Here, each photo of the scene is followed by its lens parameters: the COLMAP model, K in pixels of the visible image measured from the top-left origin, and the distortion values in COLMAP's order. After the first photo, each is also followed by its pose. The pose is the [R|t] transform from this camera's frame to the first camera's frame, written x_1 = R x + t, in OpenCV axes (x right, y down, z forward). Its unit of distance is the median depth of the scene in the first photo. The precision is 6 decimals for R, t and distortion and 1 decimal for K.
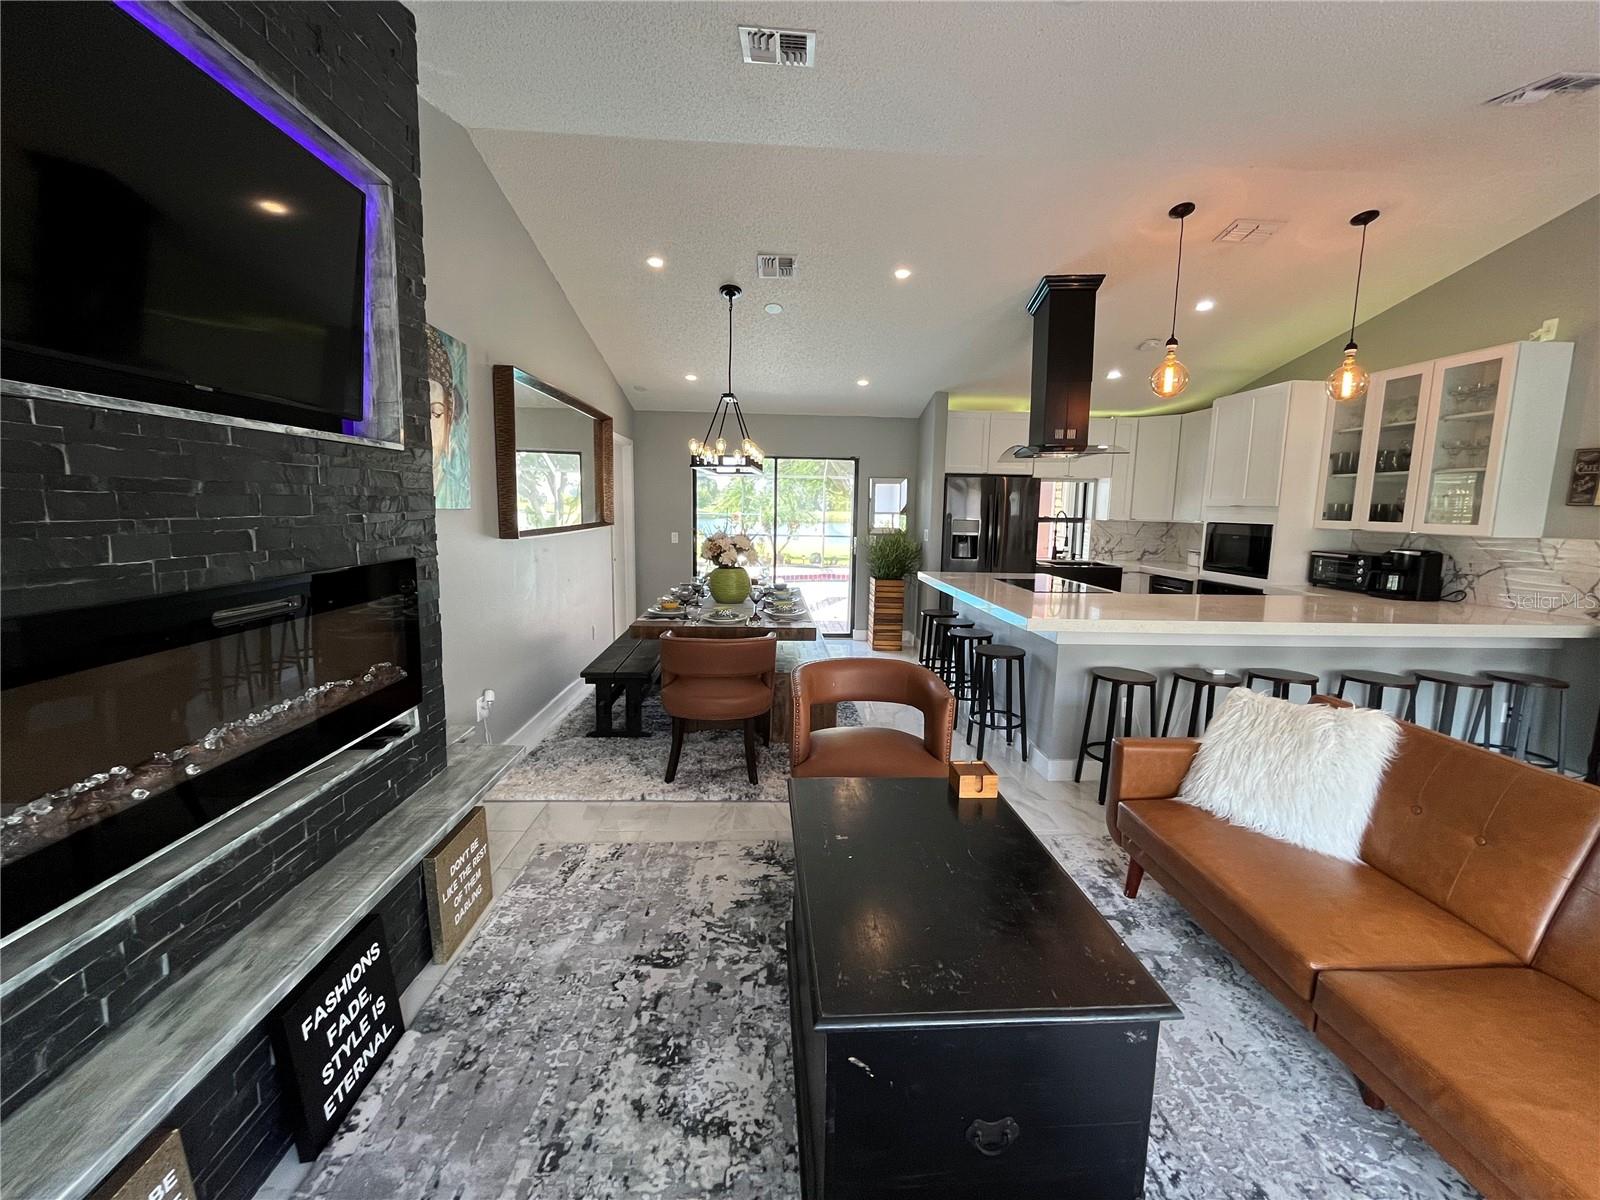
lens RADIAL K [[648.5, 0, 800.0], [0, 648.5, 600.0], [0, 0, 1]] dist [0.004525, -0.000229]
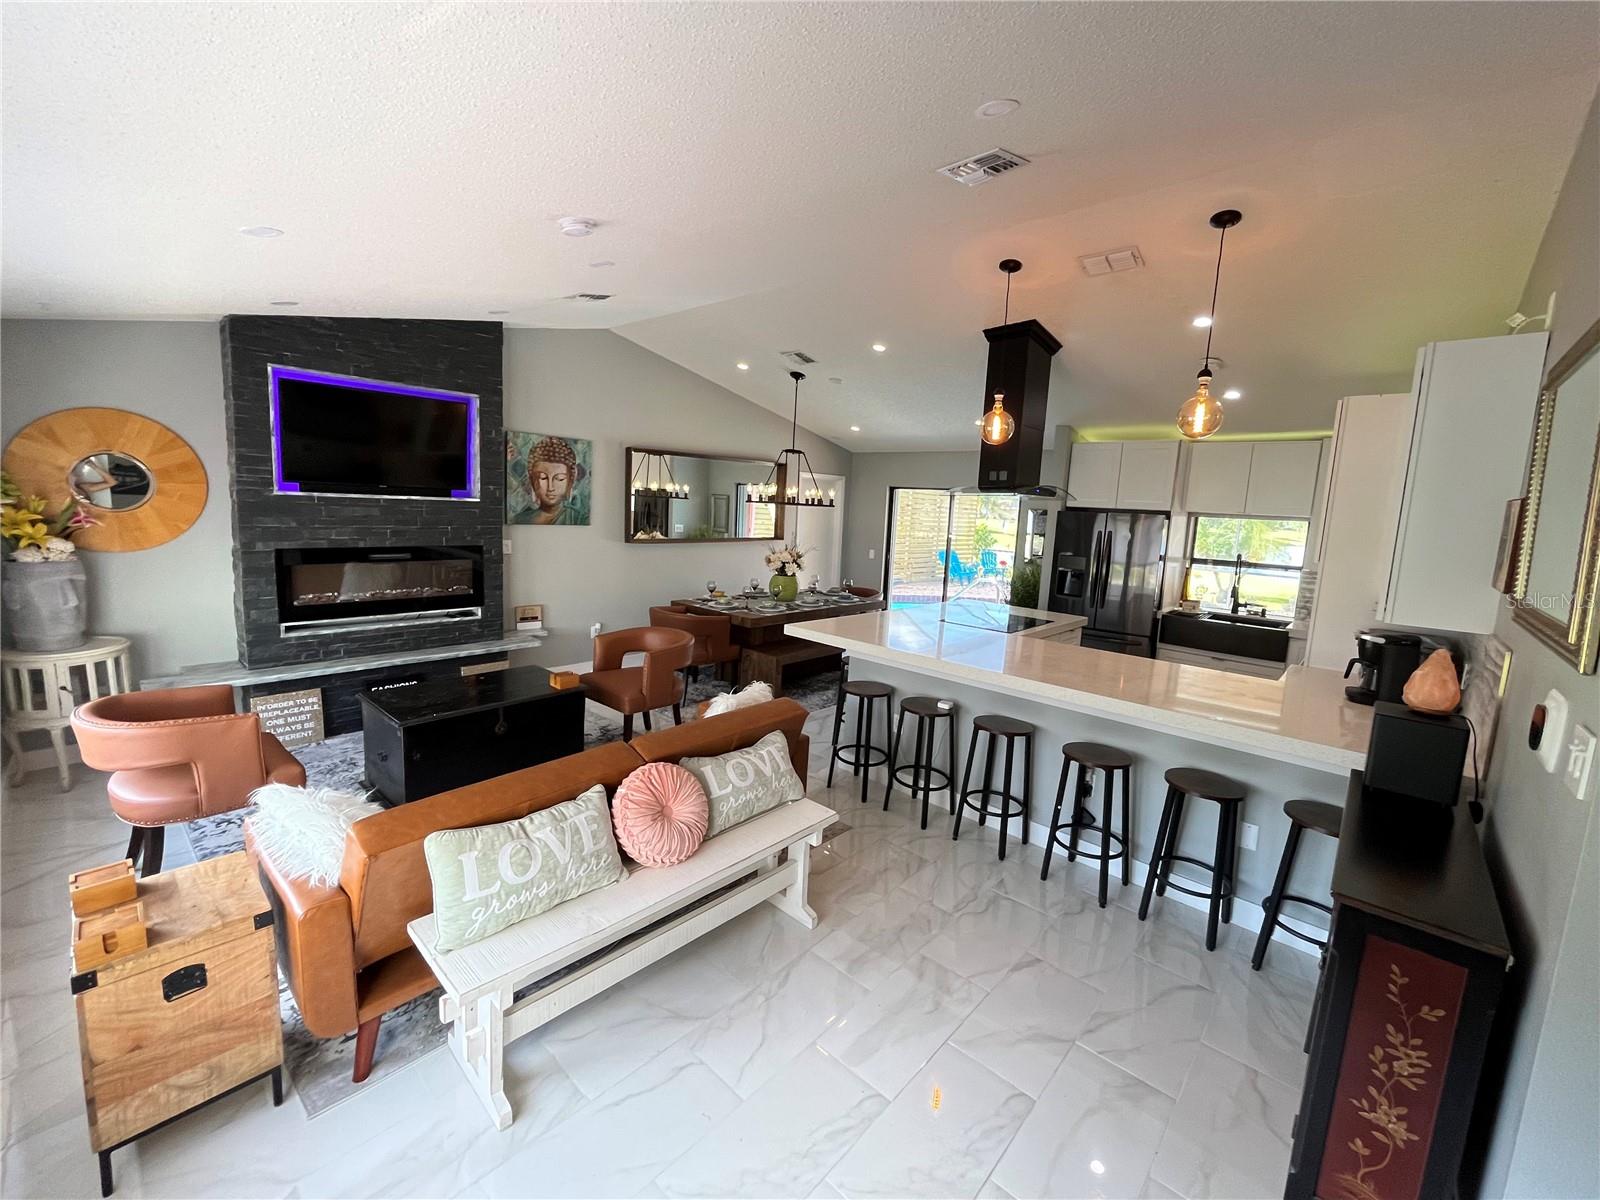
lens RADIAL K [[648.5, 0, 800.0], [0, 648.5, 600.0], [0, 0, 1]] dist [0.004525, -0.000229]
pose [[0.700439, 0.122484, -0.703124, 0.991143], [-0.138695, 0.989743, 0.034248, -0.055613], [0.700106, 0.073531, 0.710242, 0.066067]]
